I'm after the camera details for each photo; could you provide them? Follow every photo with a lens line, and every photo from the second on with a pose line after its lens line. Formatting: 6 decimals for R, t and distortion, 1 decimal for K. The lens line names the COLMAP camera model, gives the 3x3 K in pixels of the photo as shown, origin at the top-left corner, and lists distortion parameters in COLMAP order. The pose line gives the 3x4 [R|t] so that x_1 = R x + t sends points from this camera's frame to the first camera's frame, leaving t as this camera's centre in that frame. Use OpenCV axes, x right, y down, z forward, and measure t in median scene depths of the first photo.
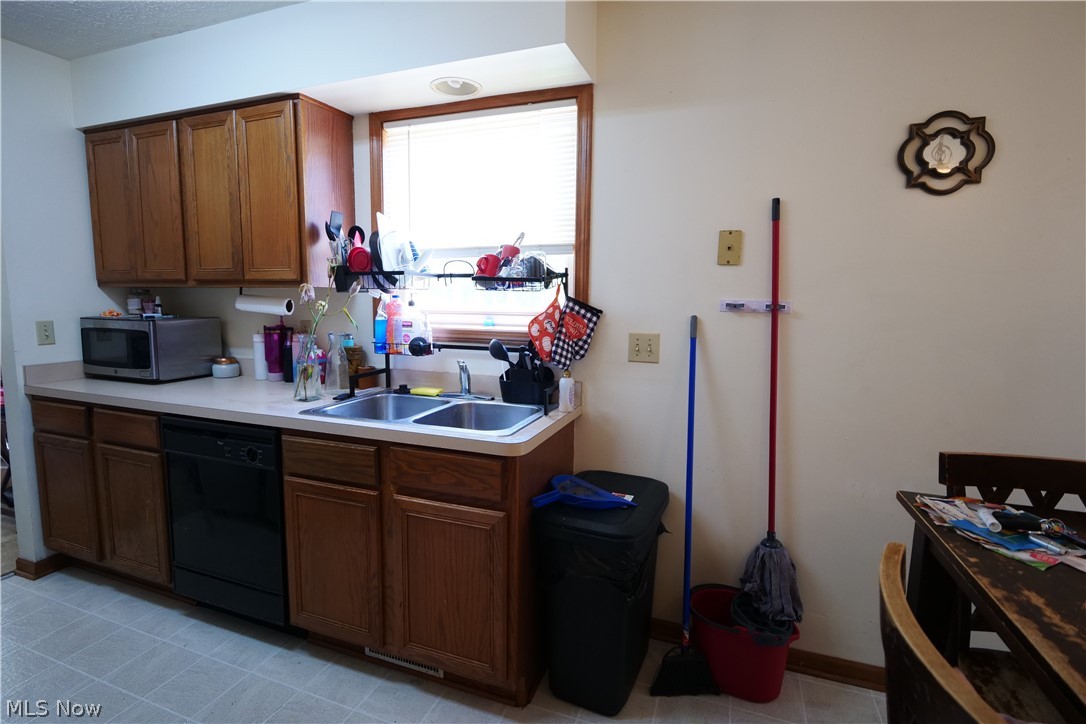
lens RADIAL K [[527.3, 0, 538.4], [0, 527.3, 357.3], [0, 0, 1]] dist [-0.013694, -0.001923]
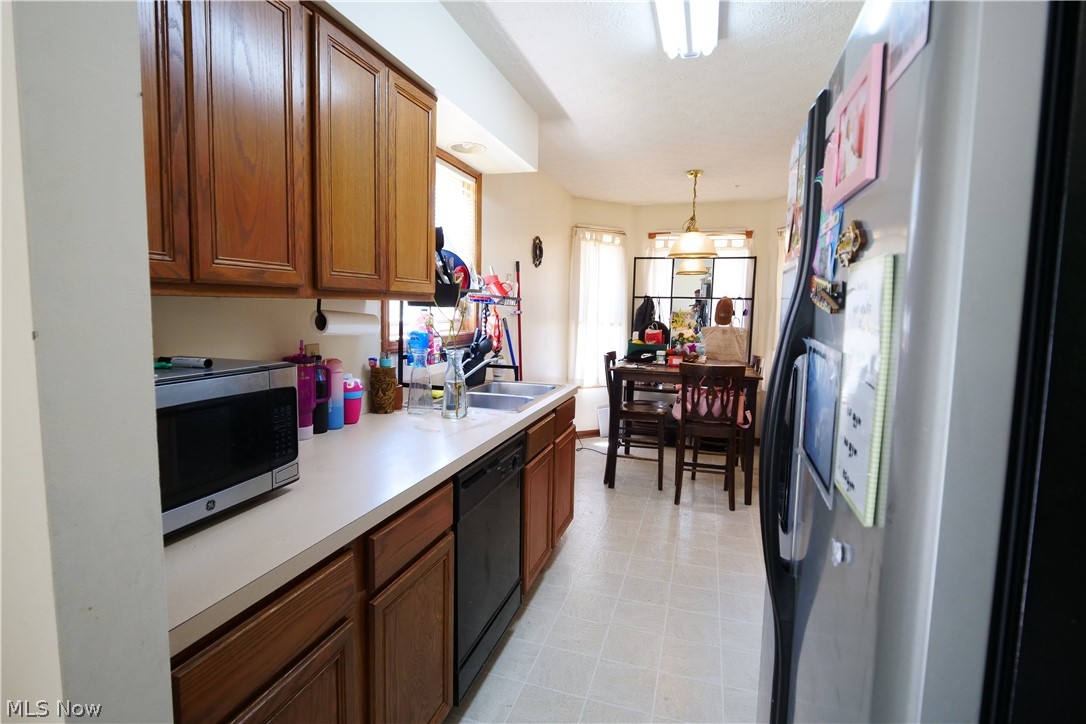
lens RADIAL K [[527.3, 0, 542.6], [0, 527.3, 356.5], [0, 0, 1]] dist [-0.013694, -0.001923]
pose [[-0.060444, -0.105910, 0.992537, -1.558679], [0.092368, 0.989495, 0.111210, -0.139102], [-0.993889, 0.098401, -0.050026, 0.961373]]
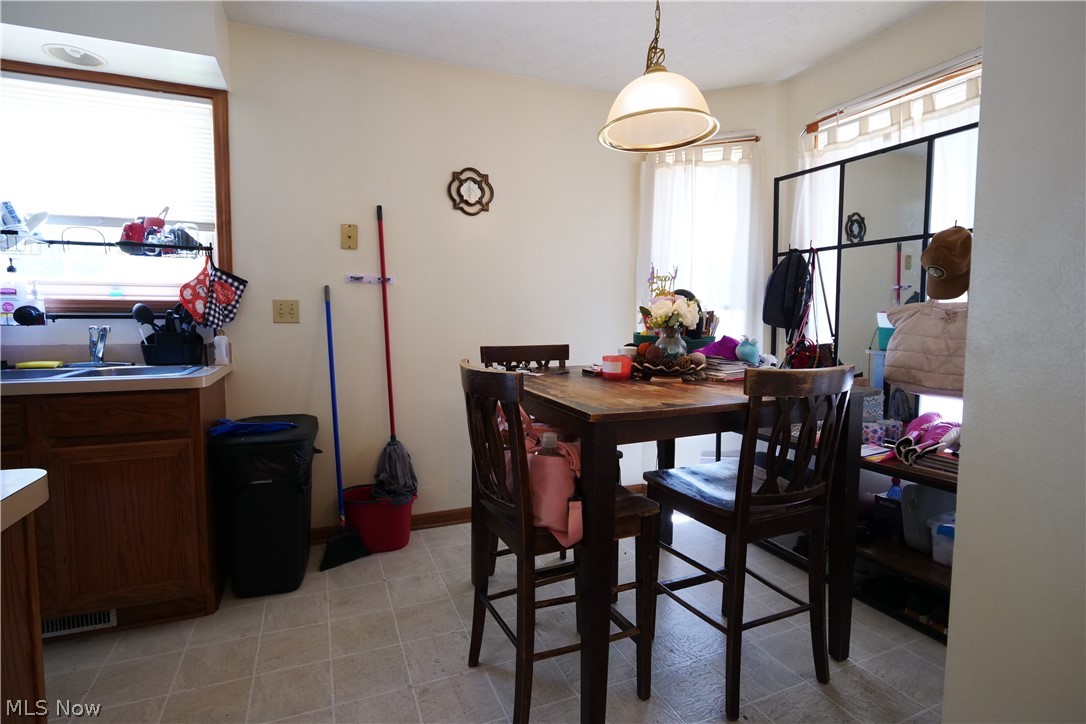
lens RADIAL K [[527.3, 0, 534.8], [0, 527.3, 355.9], [0, 0, 1]] dist [-0.013694, -0.001923]
pose [[0.726344, -0.055821, 0.685060, -0.241473], [0.079394, 0.996839, -0.002953, 0.142859], [-0.682730, 0.056535, 0.728480, -0.317772]]
